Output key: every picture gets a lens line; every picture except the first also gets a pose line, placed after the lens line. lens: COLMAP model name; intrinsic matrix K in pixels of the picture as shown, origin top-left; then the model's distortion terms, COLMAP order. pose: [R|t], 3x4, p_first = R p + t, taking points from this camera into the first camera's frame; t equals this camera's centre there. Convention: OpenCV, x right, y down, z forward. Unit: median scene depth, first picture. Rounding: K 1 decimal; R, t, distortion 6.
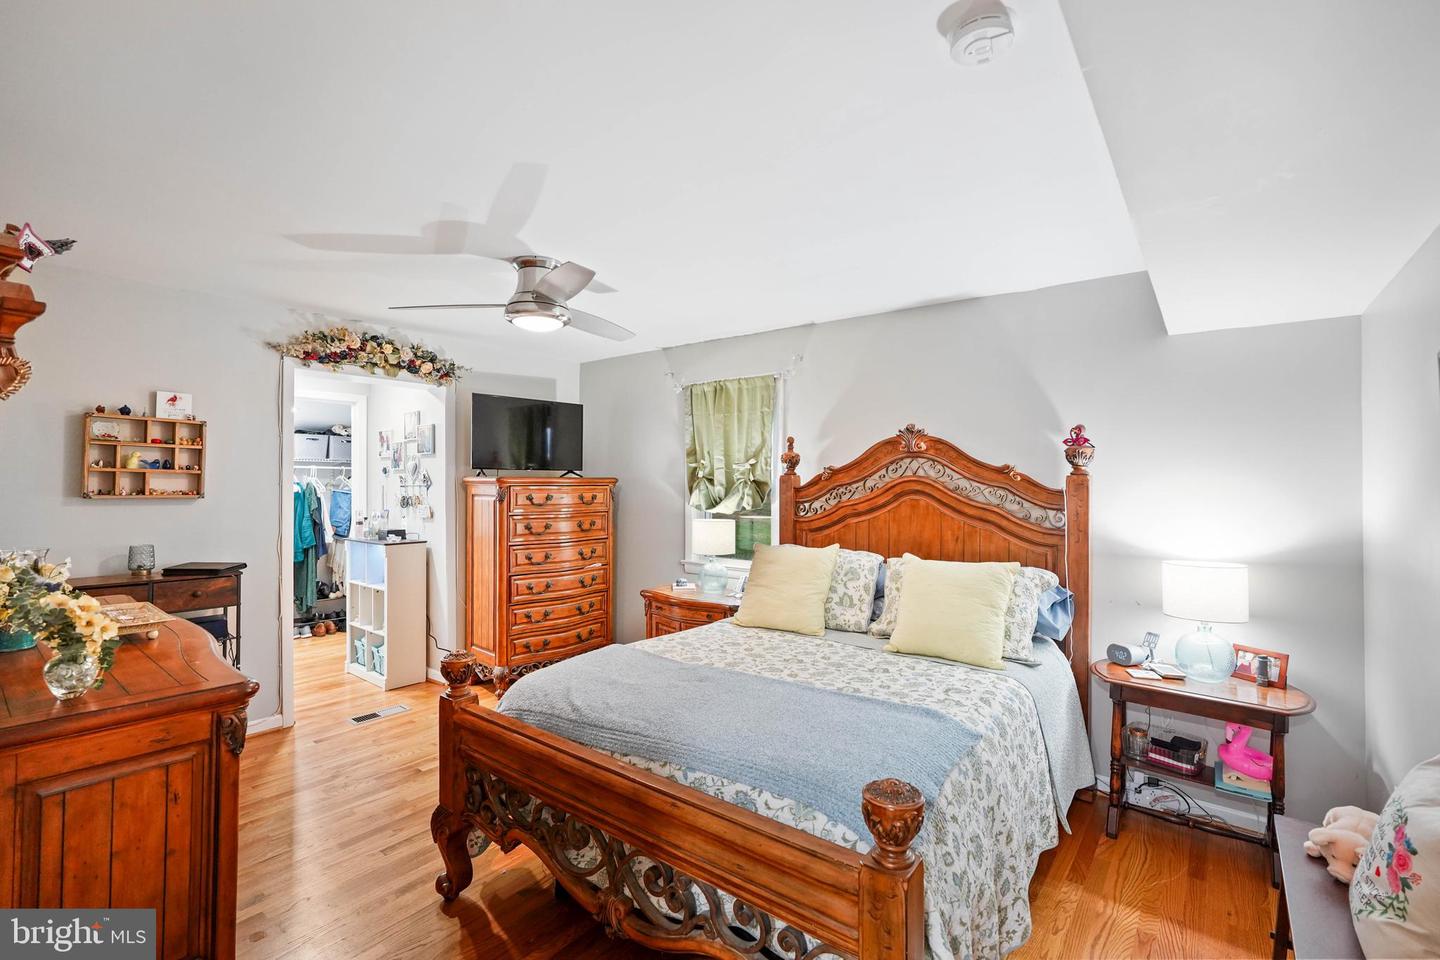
lens RADIAL K [[638.9, 0, 715.1], [0, 638.9, 480.3], [0, 0, 1]] dist [-0.017249, 0.008772]
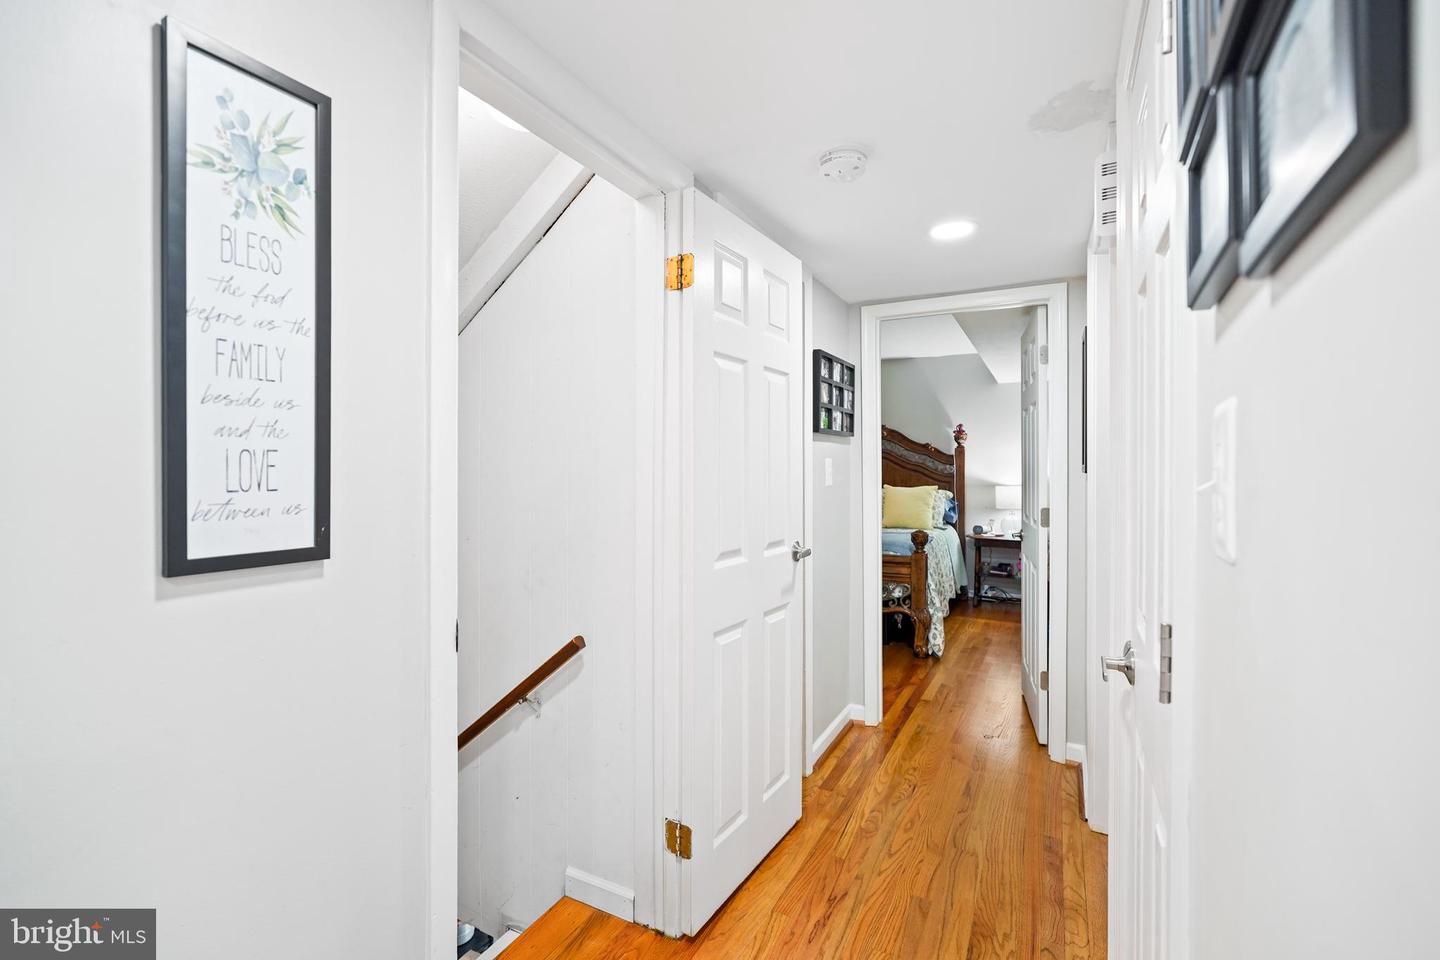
lens RADIAL K [[638.9, 0, 728.0], [0, 638.9, 470.4], [0, 0, 1]] dist [-0.017249, 0.008772]
pose [[0.981245, -0.004731, 0.192706, -0.622501], [0.003854, 0.999980, 0.004926, 0.056106], [-0.192726, -0.004091, 0.981244, -0.974343]]
